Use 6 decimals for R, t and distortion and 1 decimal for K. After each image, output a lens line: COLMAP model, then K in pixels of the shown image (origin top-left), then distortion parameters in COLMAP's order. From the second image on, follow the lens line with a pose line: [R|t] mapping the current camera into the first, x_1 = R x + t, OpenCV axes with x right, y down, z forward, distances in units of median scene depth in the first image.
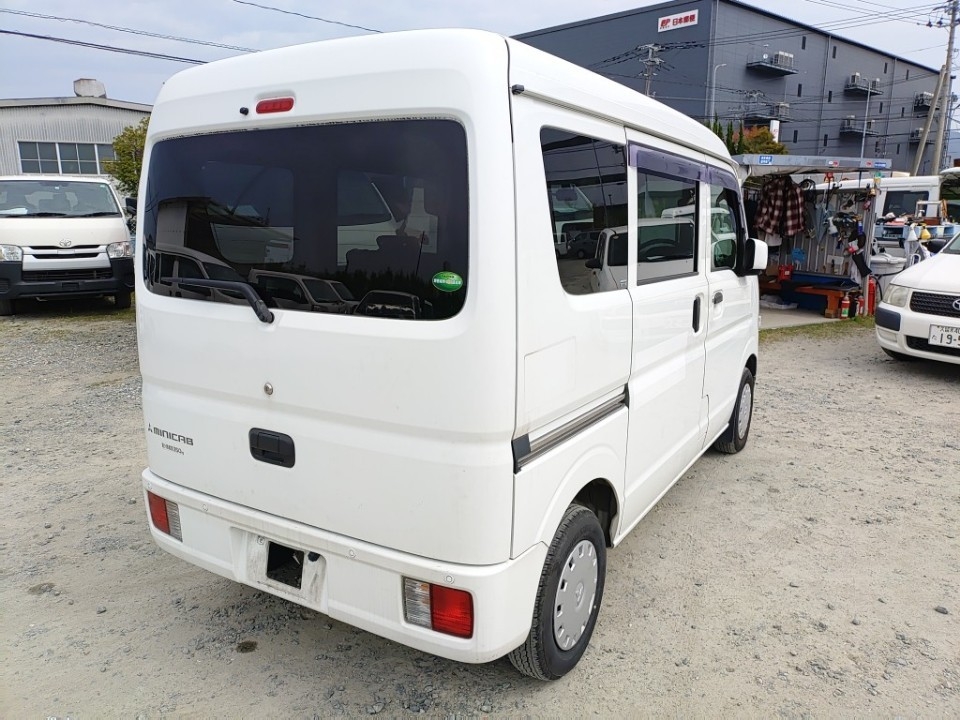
lens RADIAL K [[708.6, 0, 475.0], [0, 708.6, 359.6], [0, 0, 1]] dist [0.065544, -0.105036]
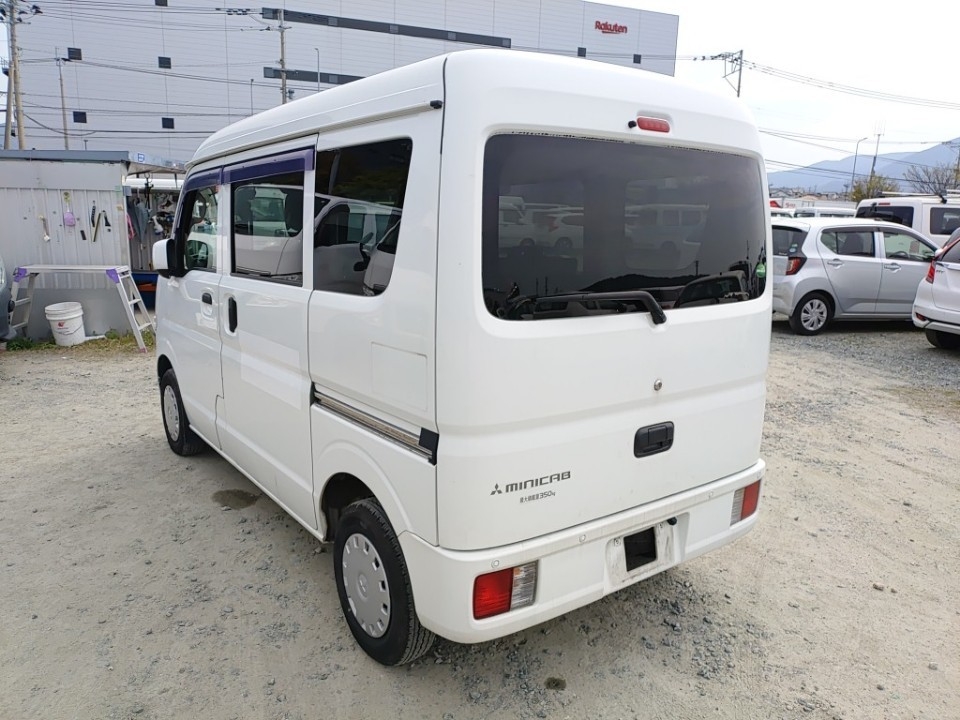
lens RADIAL K [[718.3, 0, 480.0], [0, 718.3, 360.0], [0, 0, 1]] dist [0.018096, 0.003891]
pose [[0.382886, -0.174046, 0.907252, -1.317292], [0.169684, 0.978633, 0.116128, -0.161587], [-0.908078, 0.109482, 0.404238, 0.762829]]
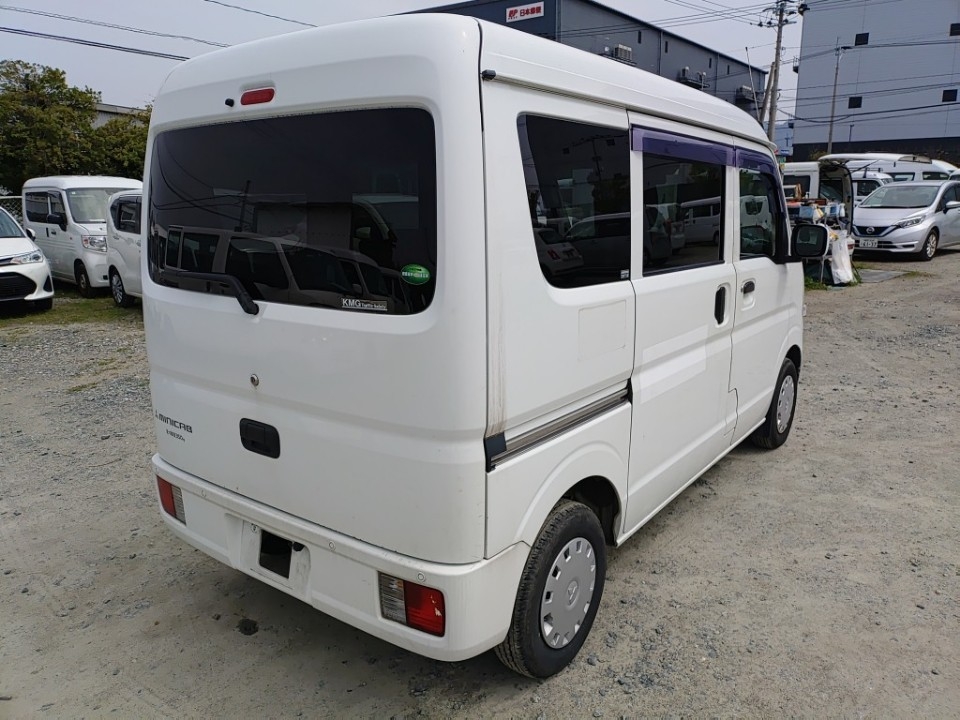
lens RADIAL K [[715.2, 0, 480.0], [0, 715.2, 360.0], [0, 0, 1]] dist [0.008368, 0.000512]
pose [[0.996020, 0.013451, -0.088105, 0.110492], [-0.011240, 0.999610, 0.025547, -0.015729], [0.088415, -0.024455, 0.995784, 0.020935]]
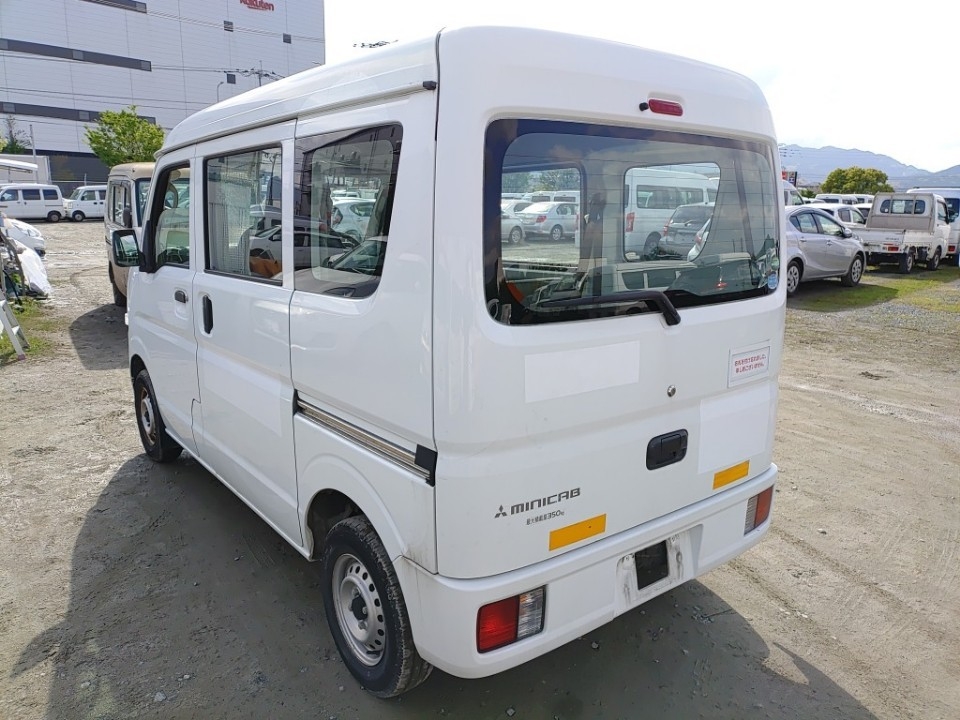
lens RADIAL K [[718.3, 0, 480.0], [0, 718.3, 360.0], [0, 0, 1]] dist [0.018096, 0.003891]
pose [[0.358869, -0.195295, 0.912728, -1.242289], [0.178907, 0.974127, 0.138089, -0.180433], [-0.916082, 0.113738, 0.384523, 0.813776]]
